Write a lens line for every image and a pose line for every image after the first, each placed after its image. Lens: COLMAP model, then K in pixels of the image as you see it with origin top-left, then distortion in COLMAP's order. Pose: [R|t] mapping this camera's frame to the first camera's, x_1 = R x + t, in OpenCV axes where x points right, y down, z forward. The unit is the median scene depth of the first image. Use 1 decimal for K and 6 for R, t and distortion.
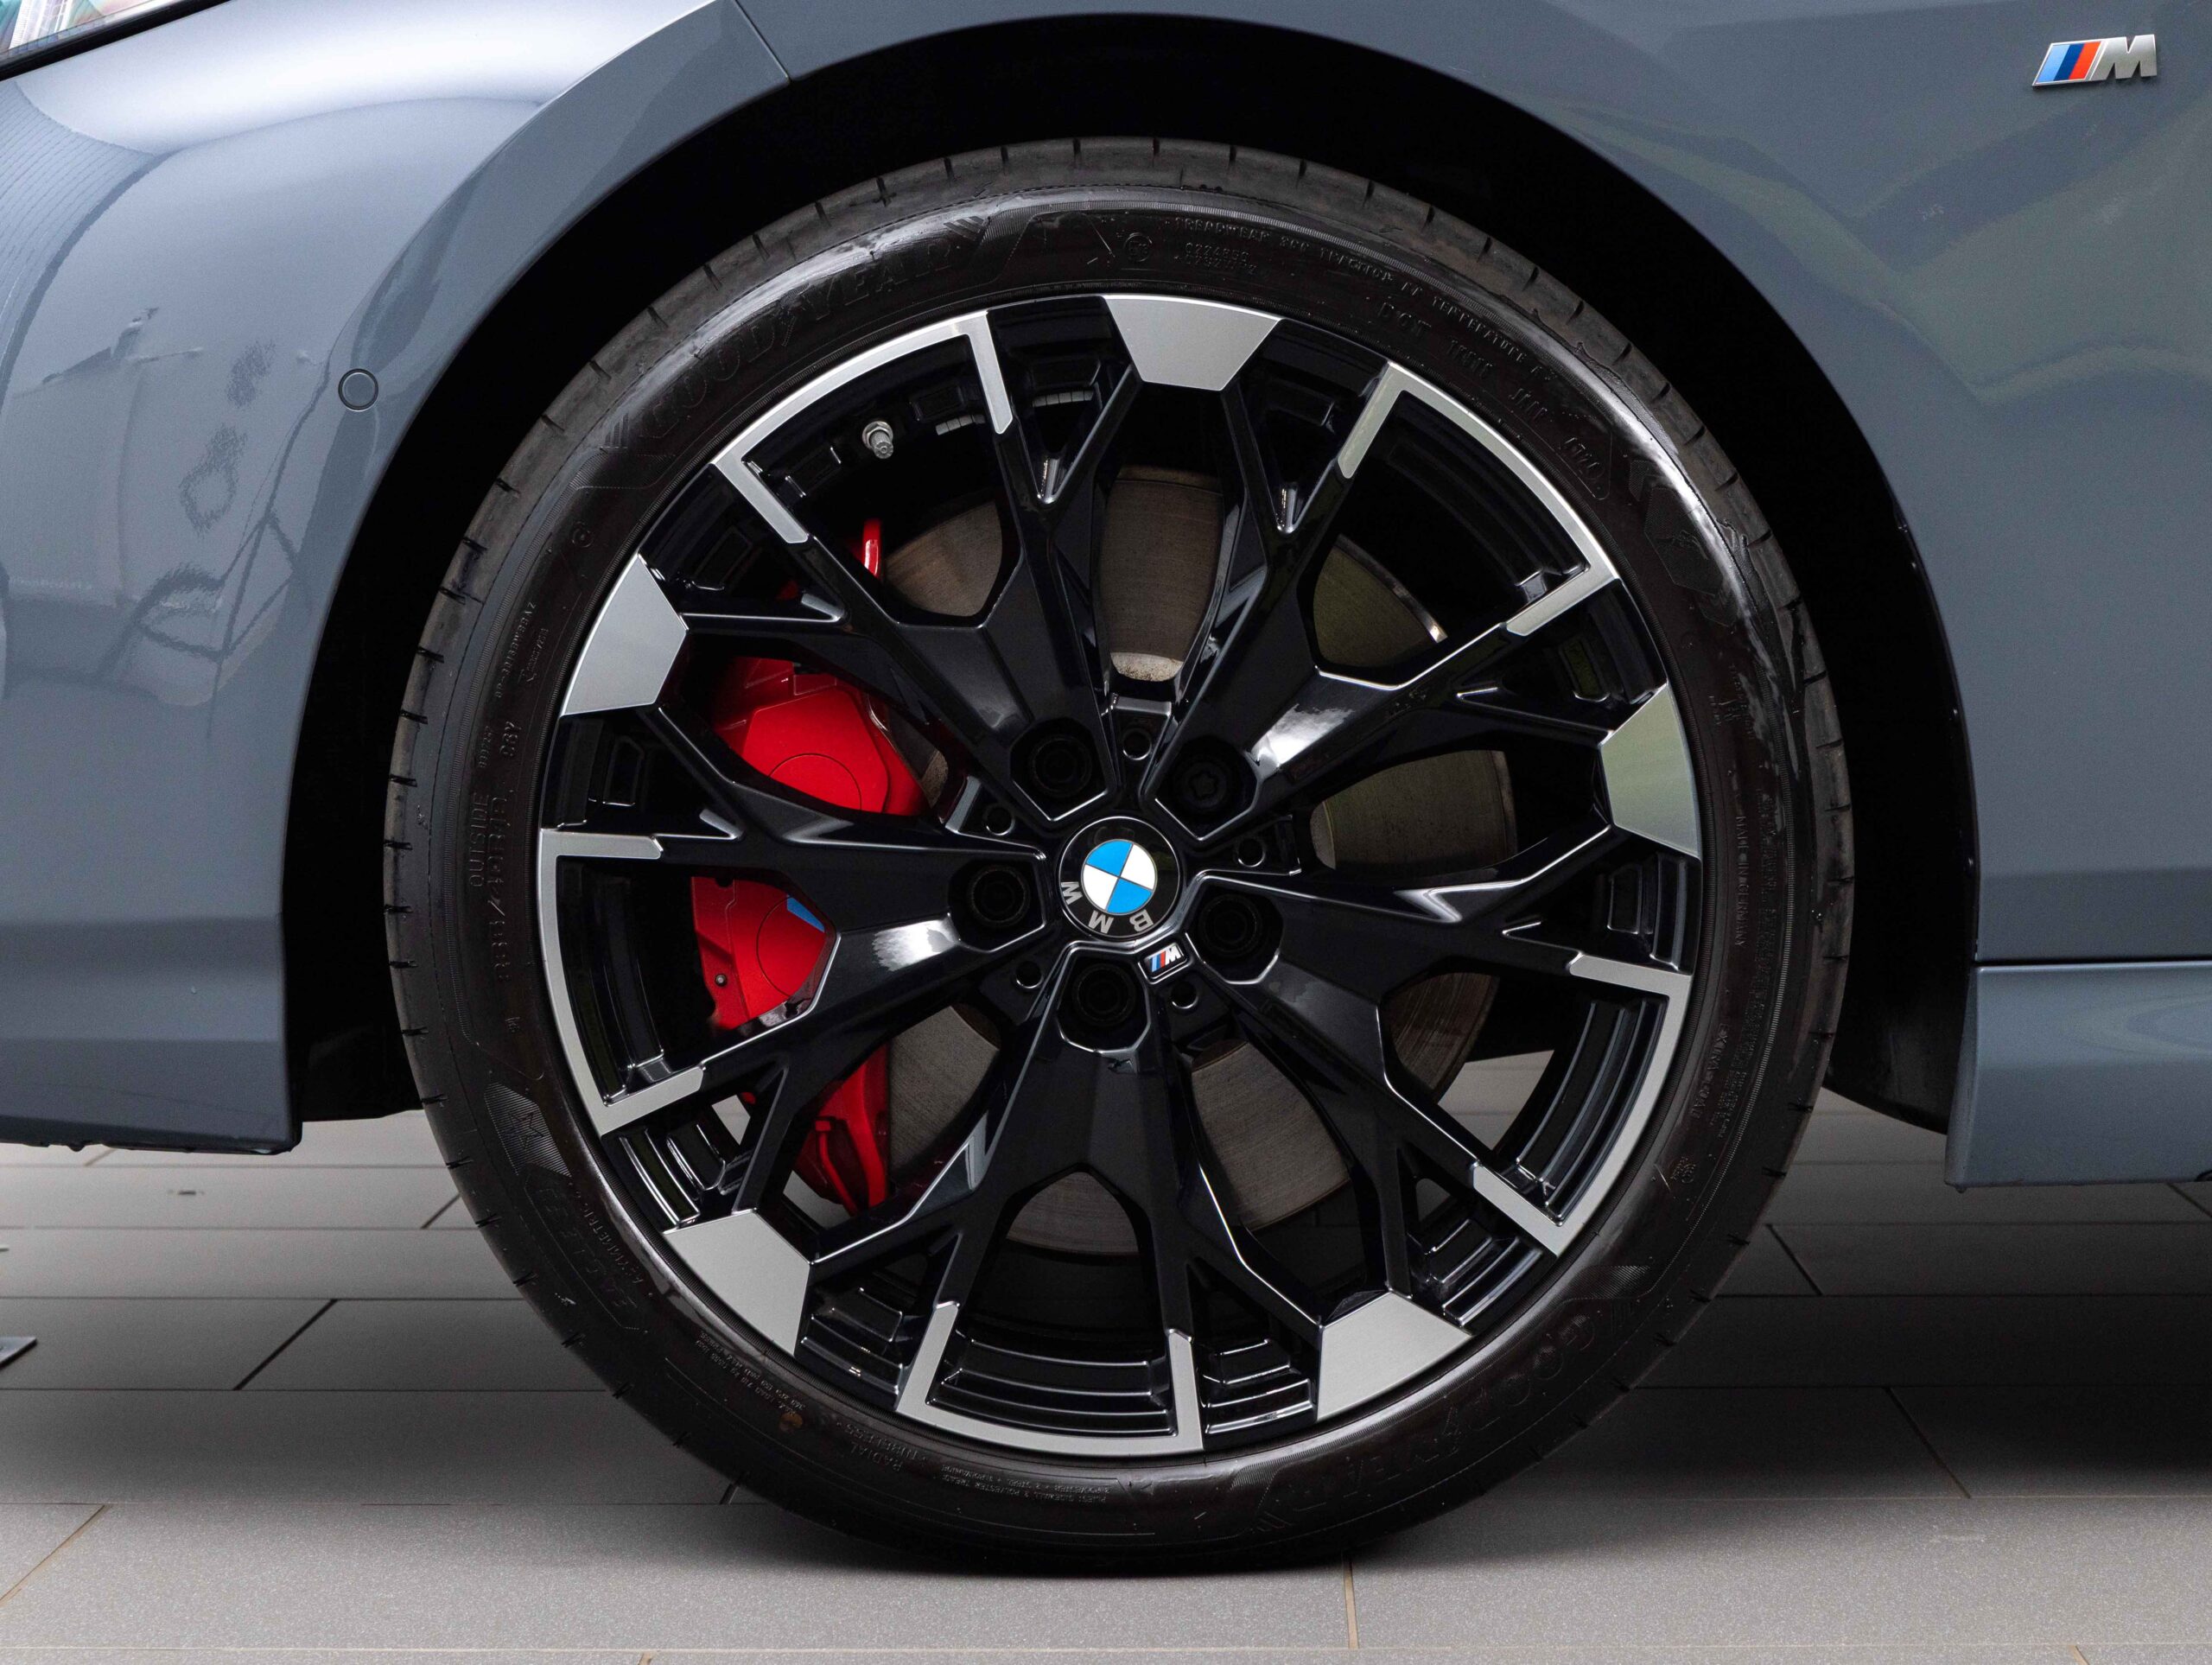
lens RADIAL K [[4324.8, 0, 1105.5], [0, 4324.8, 828.2], [0, 0, 1]] dist [-0.169744, 0.000000]
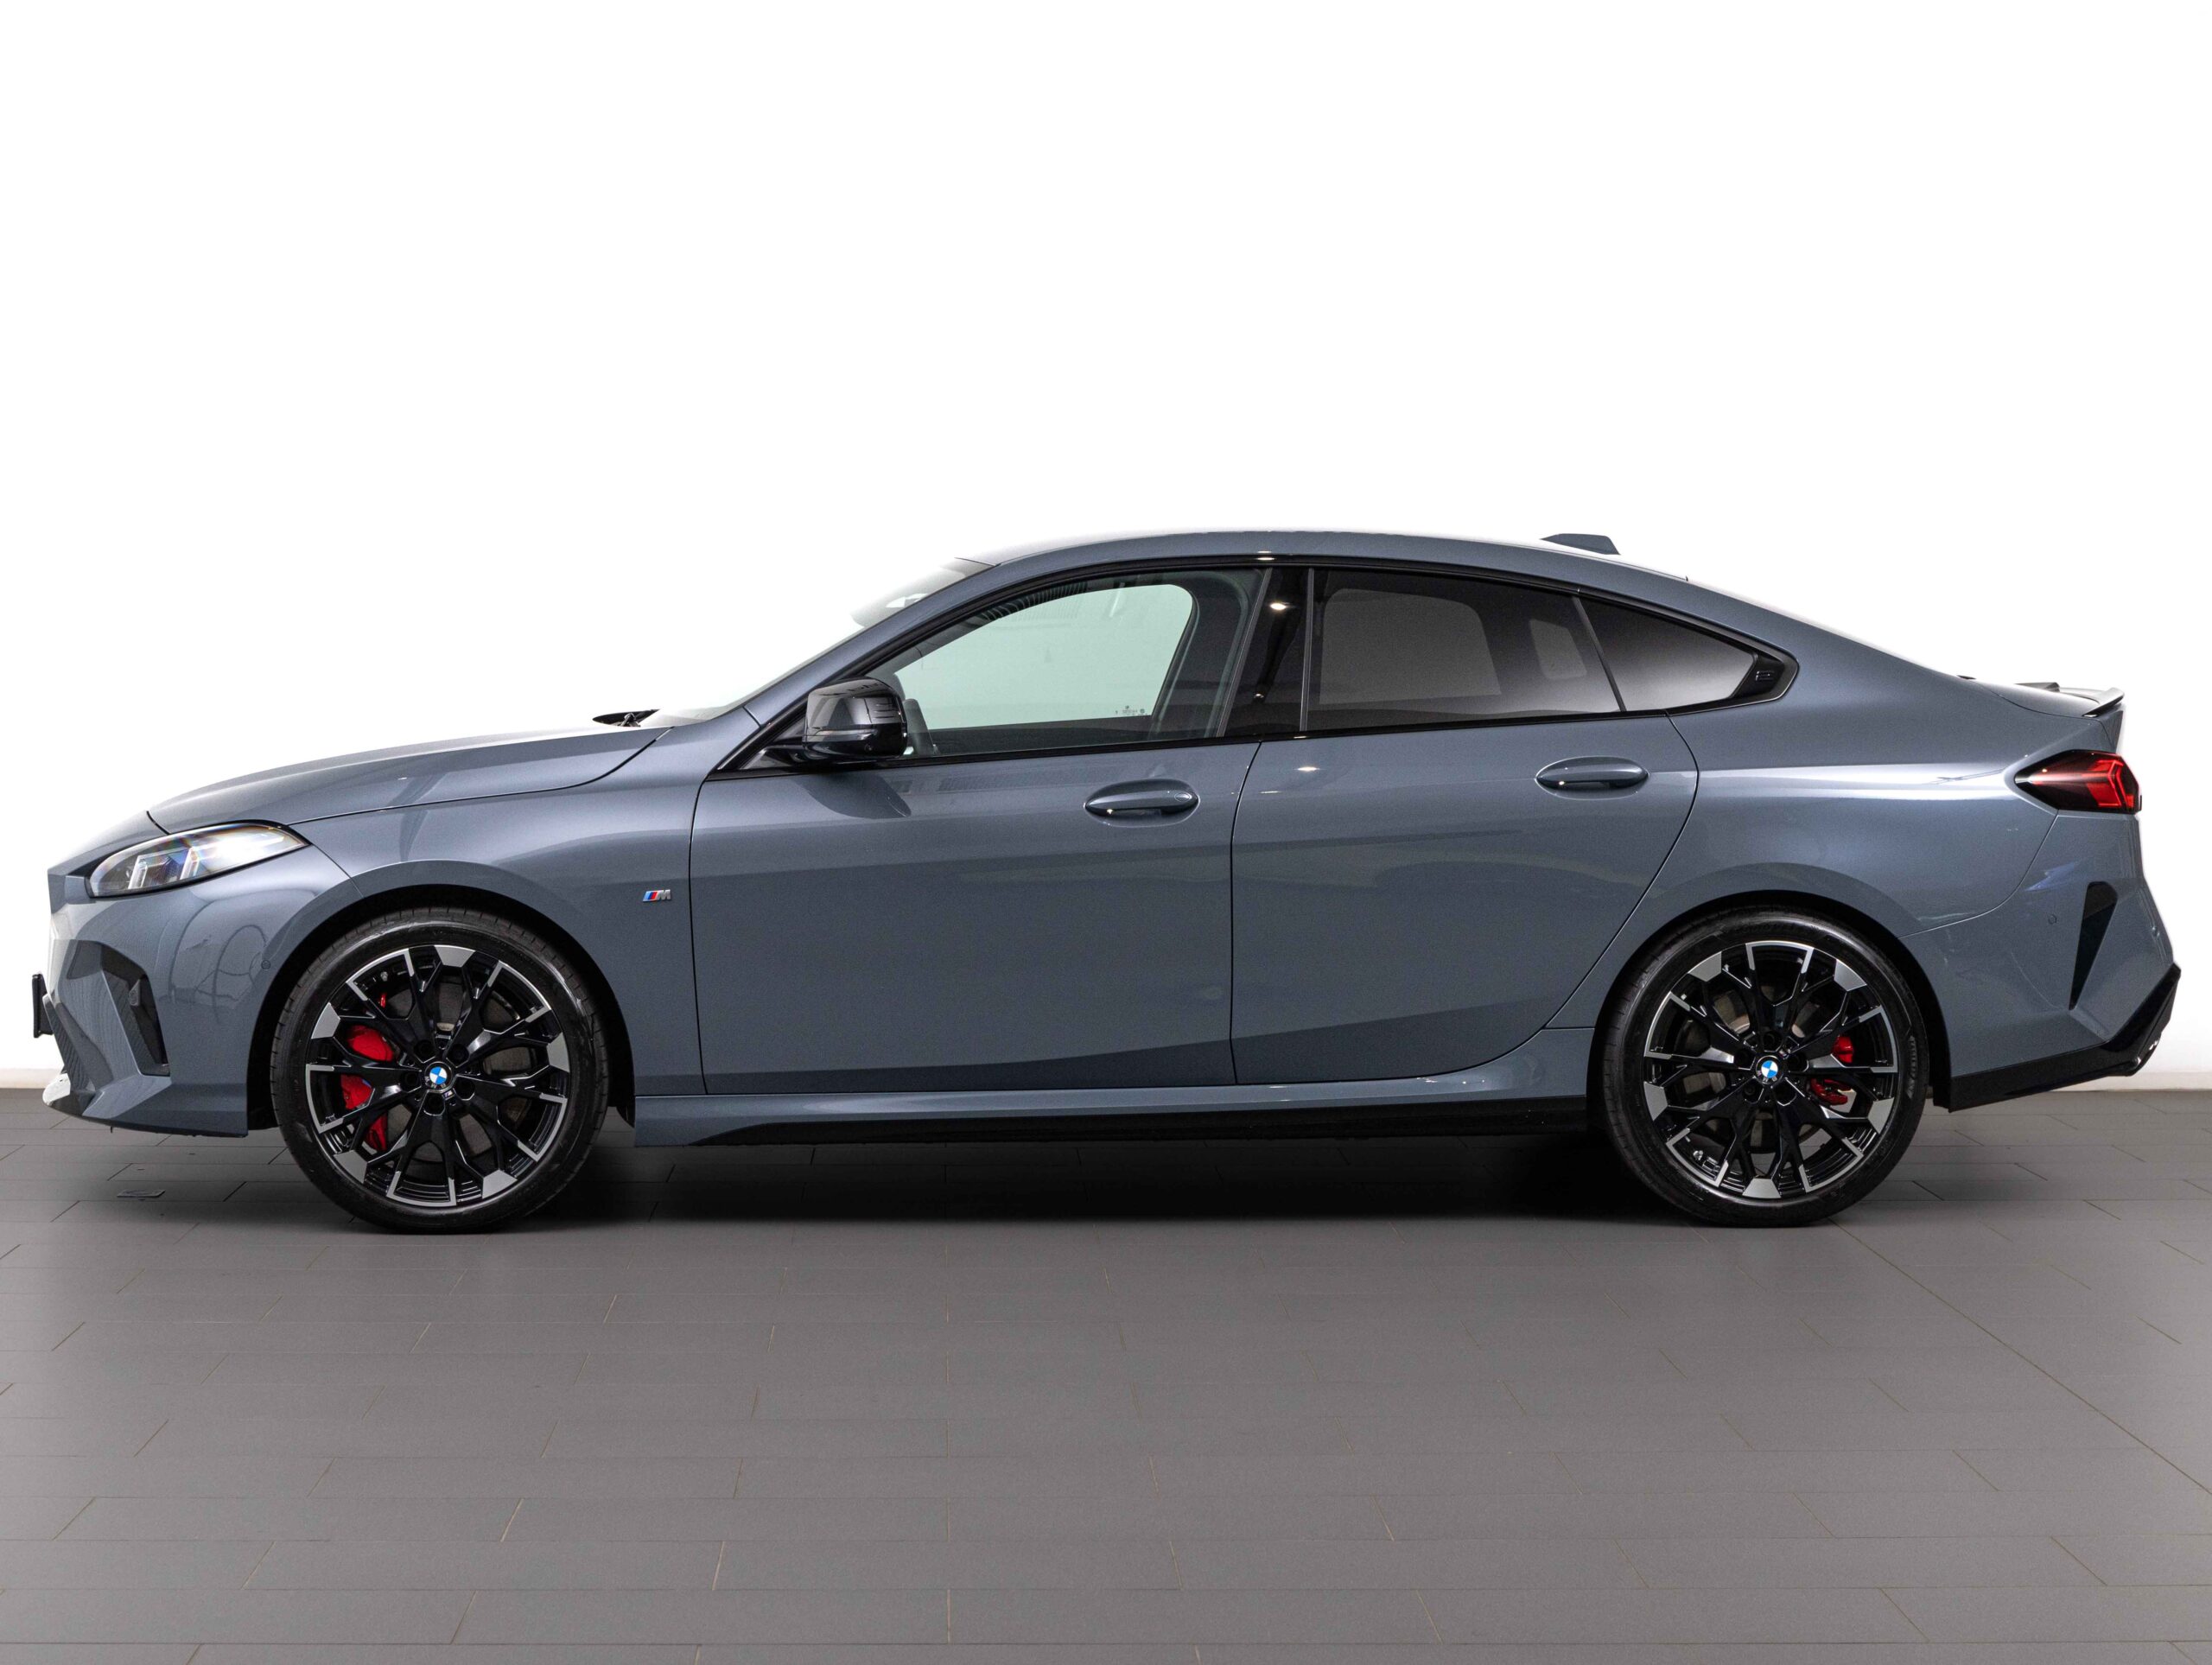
lens RADIAL K [[3850.8, 0, 1107.0], [0, 3850.8, 837.7], [0, 0, 1]] dist [-0.067412, 0.000000]
pose [[0.997958, 0.009091, 0.063229, 0.435794], [-0.008797, 0.999949, -0.004932, -0.218888], [-0.063270, 0.004365, 0.997987, -2.970979]]
